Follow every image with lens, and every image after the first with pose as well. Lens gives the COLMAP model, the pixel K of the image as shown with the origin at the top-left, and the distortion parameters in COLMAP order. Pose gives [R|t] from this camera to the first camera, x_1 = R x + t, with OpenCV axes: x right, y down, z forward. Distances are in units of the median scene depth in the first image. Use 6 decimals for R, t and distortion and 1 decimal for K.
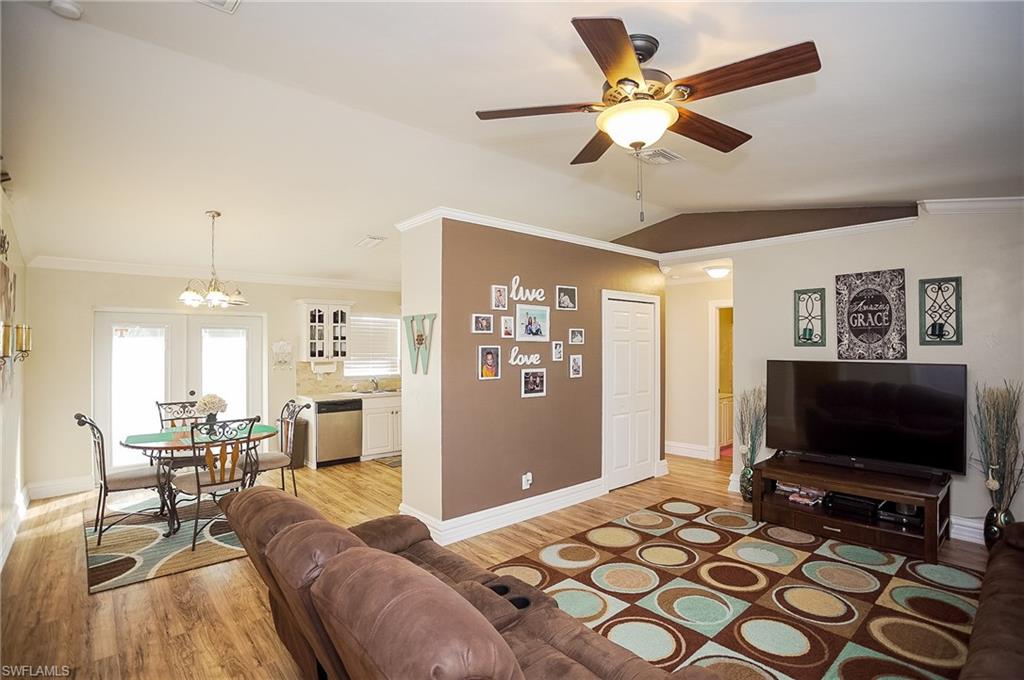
lens RADIAL K [[489.2, 0, 508.4], [0, 489.2, 348.9], [0, 0, 1]] dist [0.000639, 0.000470]
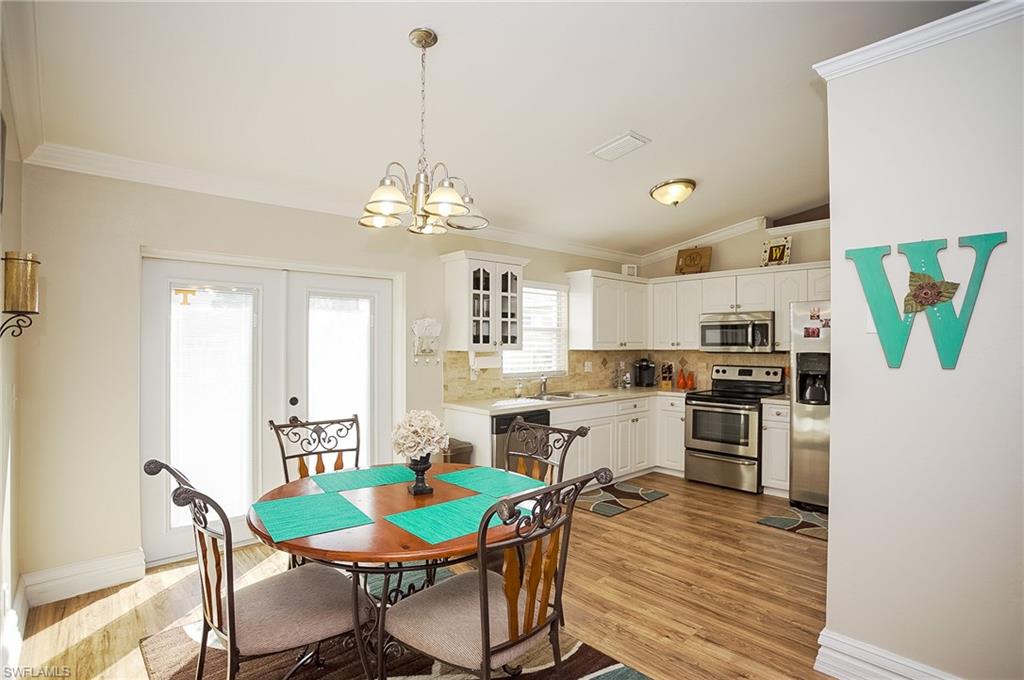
lens RADIAL K [[489.2, 0, 506.8], [0, 489.2, 355.3], [0, 0, 1]] dist [0.000639, 0.000470]
pose [[0.999710, 0.006086, 0.023282, -0.376705], [-0.006495, 0.999825, 0.017543, 0.020063], [-0.023171, -0.017689, 0.999575, 0.369441]]
